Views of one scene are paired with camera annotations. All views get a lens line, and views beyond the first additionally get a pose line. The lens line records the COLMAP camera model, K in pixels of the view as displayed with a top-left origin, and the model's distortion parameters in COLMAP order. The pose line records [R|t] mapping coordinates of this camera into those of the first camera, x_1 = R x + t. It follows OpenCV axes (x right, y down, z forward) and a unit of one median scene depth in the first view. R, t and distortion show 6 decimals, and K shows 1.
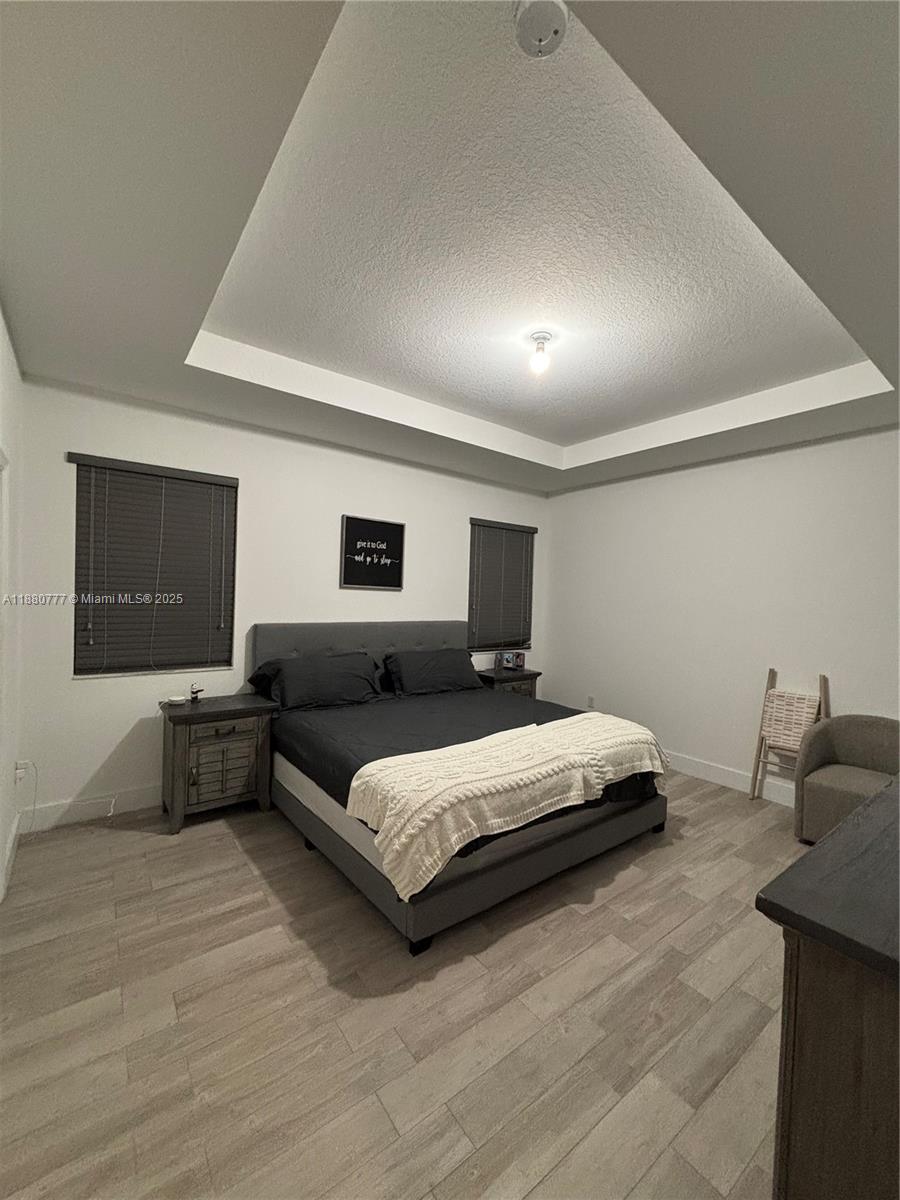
lens RADIAL K [[485.2, 0, 449.5], [0, 485.2, 606.6], [0, 0, 1]] dist [0.000371, -0.001687]
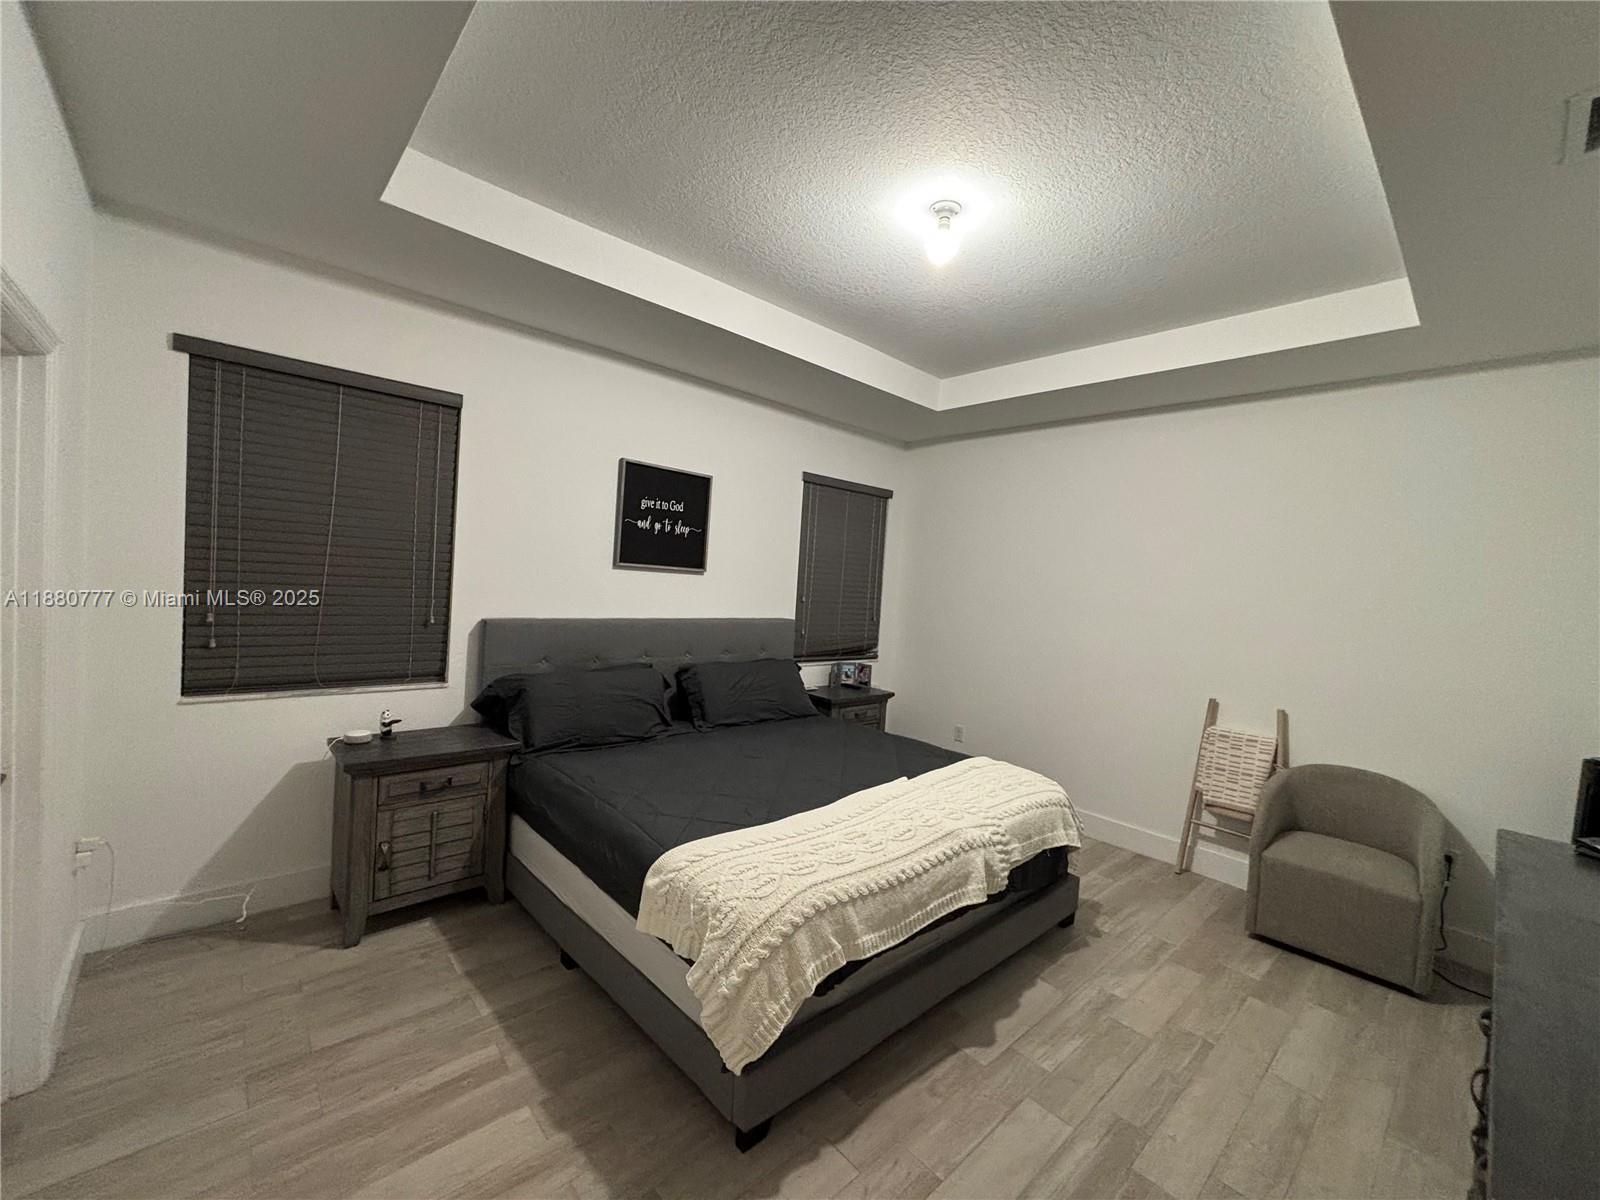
lens RADIAL K [[646.9, 0, 804.6], [0, 646.9, 604.6], [0, 0, 1]] dist [0.000371, -0.001687]
pose [[0.994793, 0.029764, 0.097471, -0.066113], [-0.032190, 0.999208, 0.023410, -0.021888], [-0.096697, -0.026426, 0.994963, 0.103921]]
